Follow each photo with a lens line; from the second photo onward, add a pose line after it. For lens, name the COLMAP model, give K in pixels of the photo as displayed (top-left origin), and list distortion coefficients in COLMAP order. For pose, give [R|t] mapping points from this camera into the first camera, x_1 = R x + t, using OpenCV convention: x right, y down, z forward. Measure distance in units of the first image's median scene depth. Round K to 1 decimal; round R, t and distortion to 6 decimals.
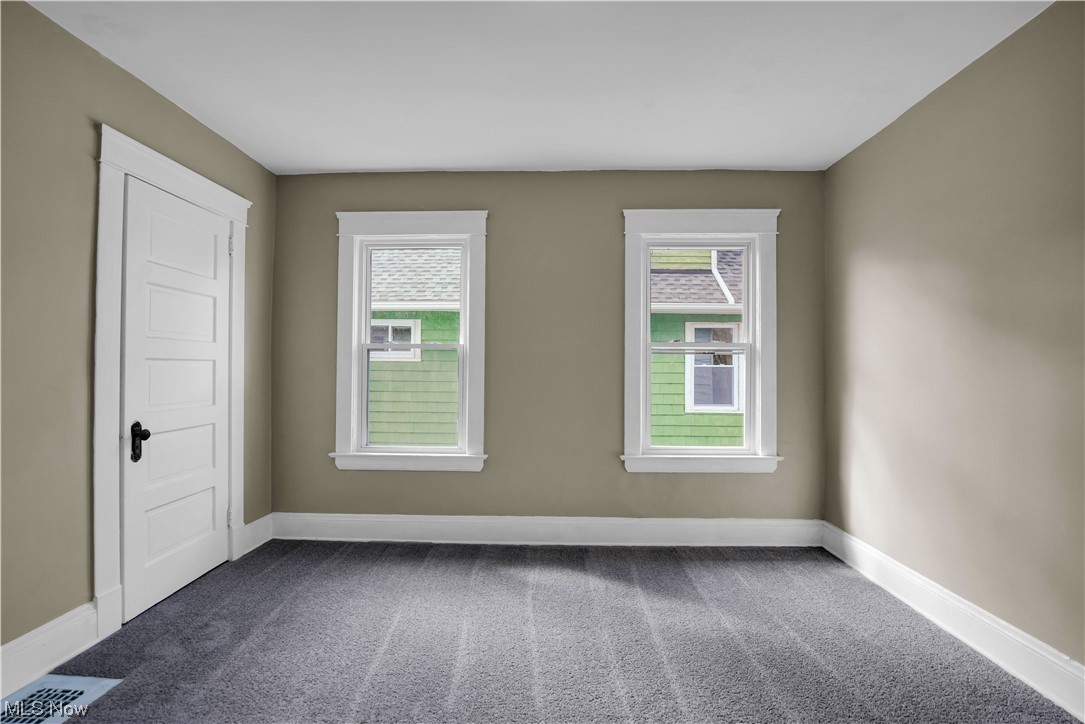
lens RADIAL K [[462.8, 0, 542.5], [0, 462.8, 362.0], [0, 0, 1]] dist [-0.000526, 0.000232]
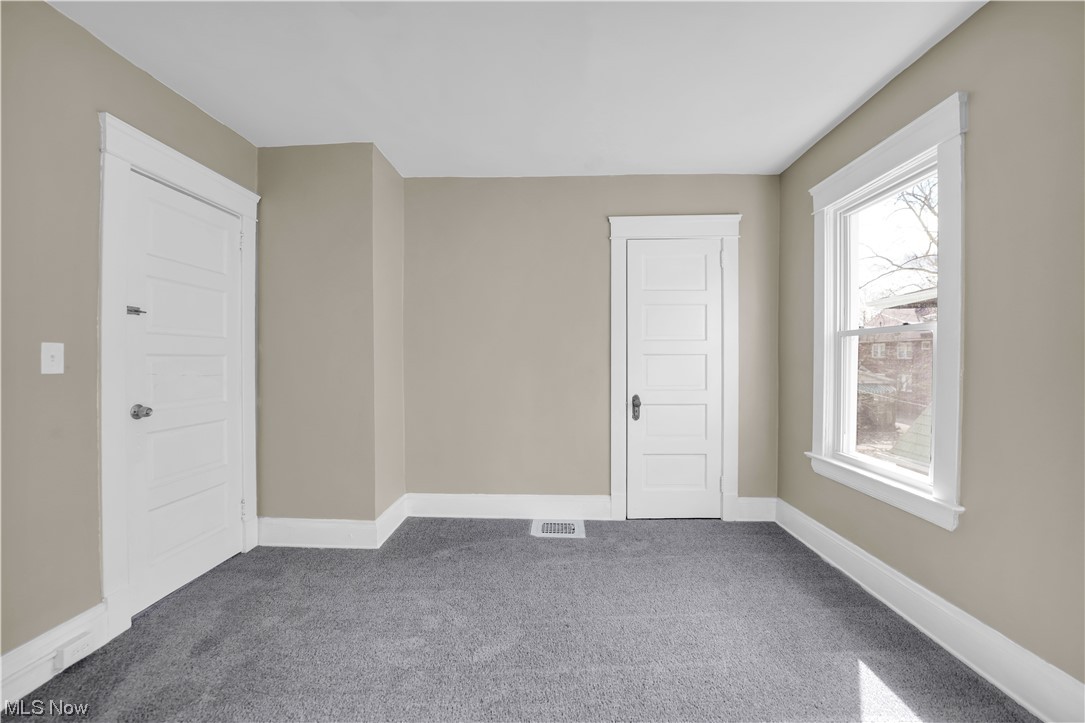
lens RADIAL K [[462.8, 0, 542.5], [0, 462.8, 361.5], [0, 0, 1]] dist [-0.000526, 0.000232]
pose [[-0.000945, -0.001095, -0.999999, 0.539386], [0.011563, 0.999933, -0.001106, 0.011376], [0.999933, -0.011564, -0.000932, 0.539895]]
